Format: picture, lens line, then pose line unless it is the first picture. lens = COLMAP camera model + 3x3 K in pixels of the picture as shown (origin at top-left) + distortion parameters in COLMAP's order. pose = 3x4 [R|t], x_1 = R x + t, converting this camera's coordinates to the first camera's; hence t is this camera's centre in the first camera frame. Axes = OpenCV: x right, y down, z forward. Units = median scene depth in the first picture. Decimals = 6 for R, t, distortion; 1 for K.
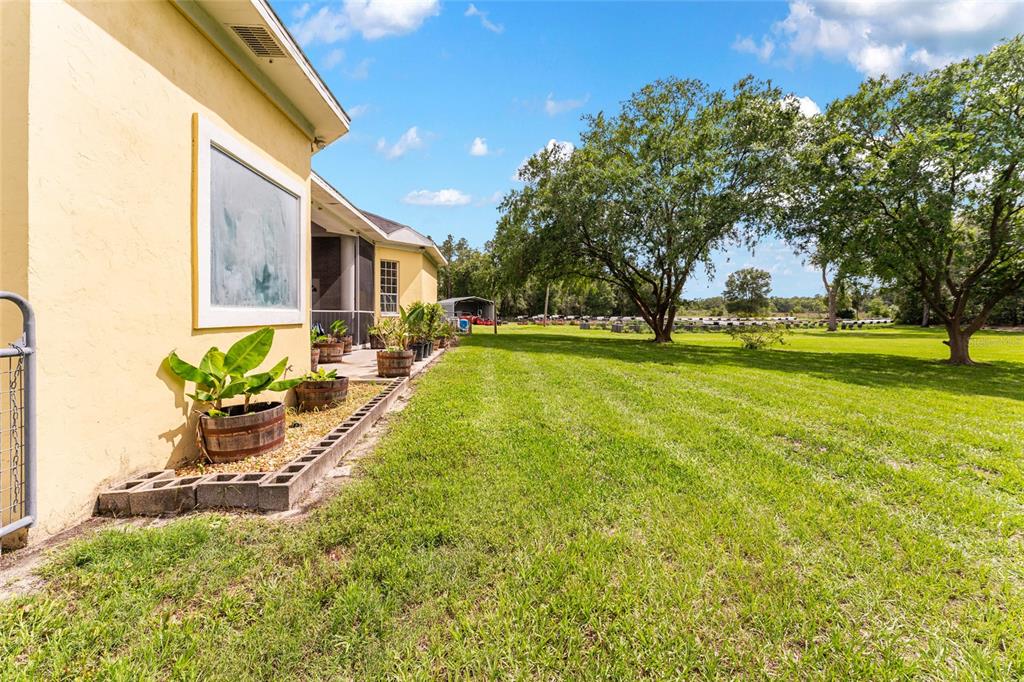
lens RADIAL K [[413.3, 0, 491.3], [0, 413.3, 315.1], [0, 0, 1]] dist [-0.001092, -0.001290]
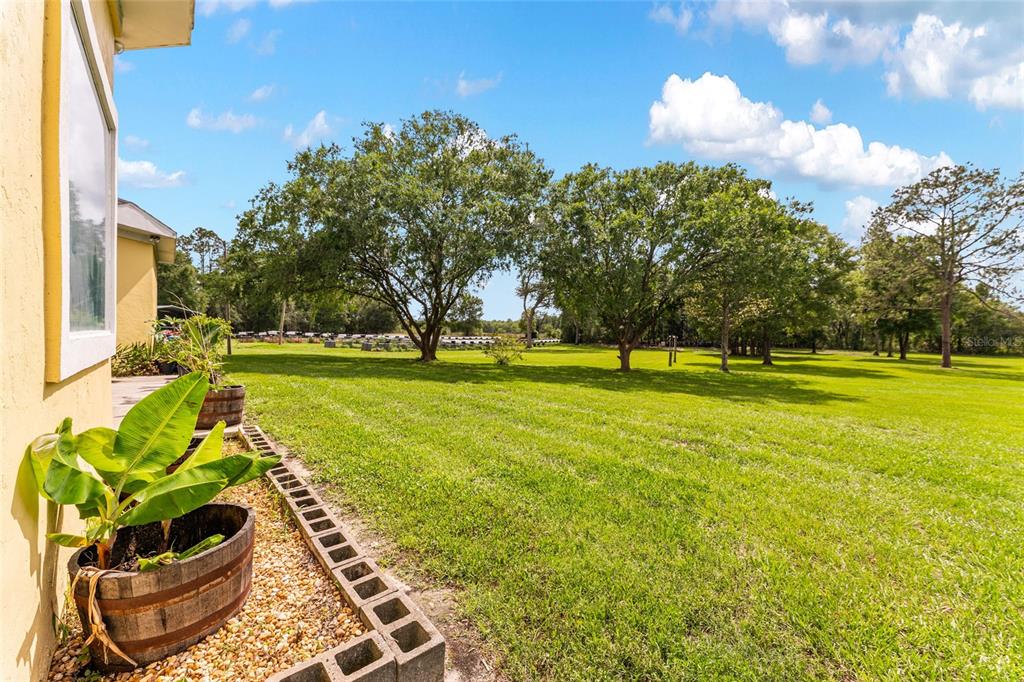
lens RADIAL K [[413.3, 0, 495.2], [0, 413.3, 341.6], [0, 0, 1]] dist [-0.001092, -0.001290]
pose [[0.800673, 0.003721, 0.599090, -0.098719], [-0.017095, 0.999715, 0.016638, -0.004172], [-0.598858, -0.023563, 0.800509, 0.060690]]
